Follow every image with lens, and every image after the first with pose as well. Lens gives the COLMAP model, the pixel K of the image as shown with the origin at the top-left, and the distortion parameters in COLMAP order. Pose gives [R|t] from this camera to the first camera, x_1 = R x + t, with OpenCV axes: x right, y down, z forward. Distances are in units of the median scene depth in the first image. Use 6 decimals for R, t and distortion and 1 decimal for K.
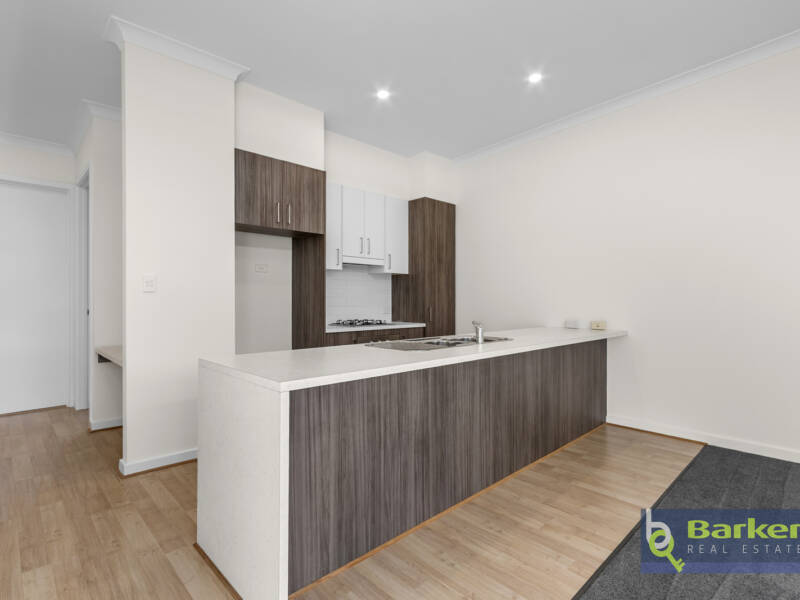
lens RADIAL K [[419.8, 0, 400.0], [0, 419.8, 300.0], [0, 0, 1]] dist [-0.000755, -0.000081]
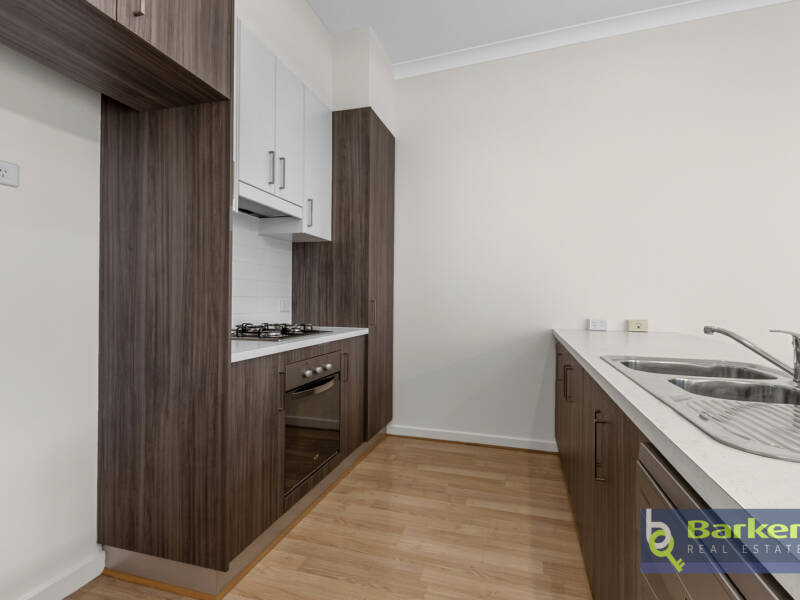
lens RADIAL K [[419.8, 0, 400.0], [0, 419.8, 300.0], [0, 0, 1]] dist [-0.000755, -0.000081]
pose [[0.865329, 0.006821, 0.501159, -0.191427], [-0.010390, 0.999937, 0.004331, 0.014846], [-0.501097, -0.008954, 0.865345, 0.488052]]
